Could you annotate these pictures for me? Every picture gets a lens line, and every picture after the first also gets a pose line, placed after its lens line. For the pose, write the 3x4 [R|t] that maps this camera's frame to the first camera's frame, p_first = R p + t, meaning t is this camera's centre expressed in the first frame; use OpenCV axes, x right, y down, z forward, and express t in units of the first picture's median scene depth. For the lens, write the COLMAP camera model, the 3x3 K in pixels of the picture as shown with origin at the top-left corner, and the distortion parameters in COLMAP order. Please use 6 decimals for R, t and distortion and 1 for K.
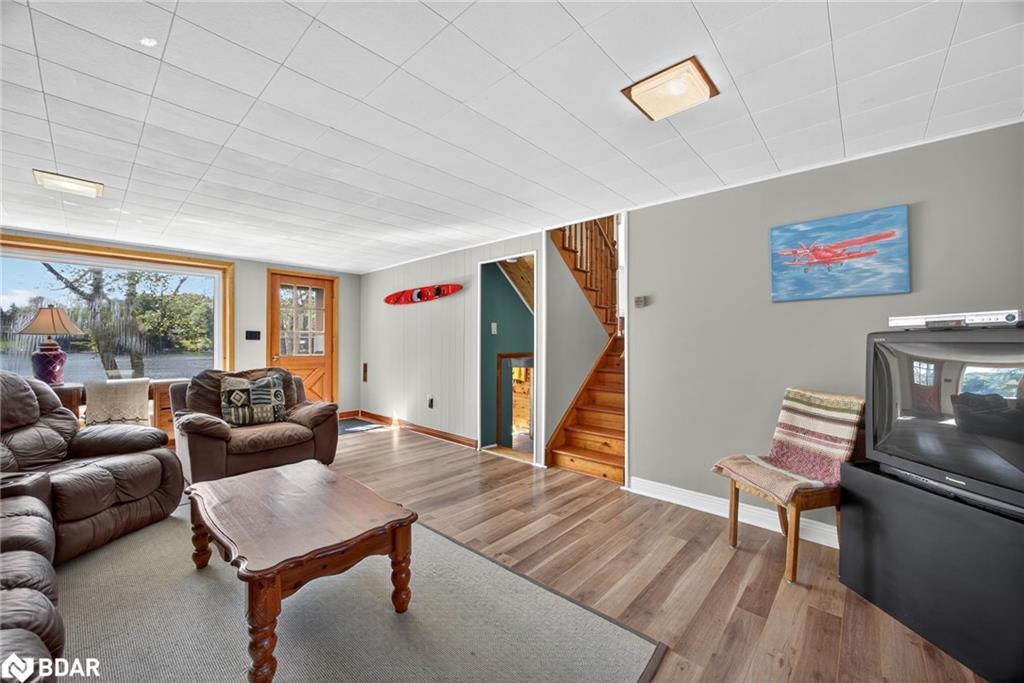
lens RADIAL K [[400.2, 0, 511.5], [0, 400.2, 342.9], [0, 0, 1]] dist [-0.011944, 0.001127]
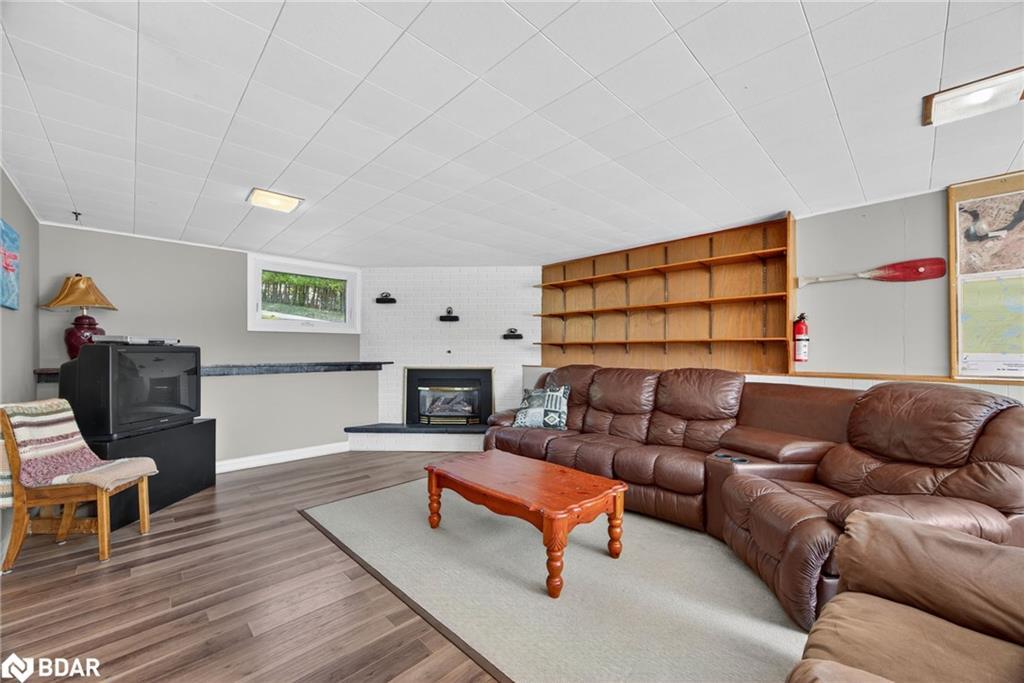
lens RADIAL K [[400.2, 0, 511.5], [0, 400.2, 347.5], [0, 0, 1]] dist [-0.011944, 0.001127]
pose [[-0.998760, 0.001775, 0.049749, -0.517154], [0.001407, 0.999971, -0.007420, -0.005168], [-0.049761, -0.007341, -0.998734, 2.003927]]
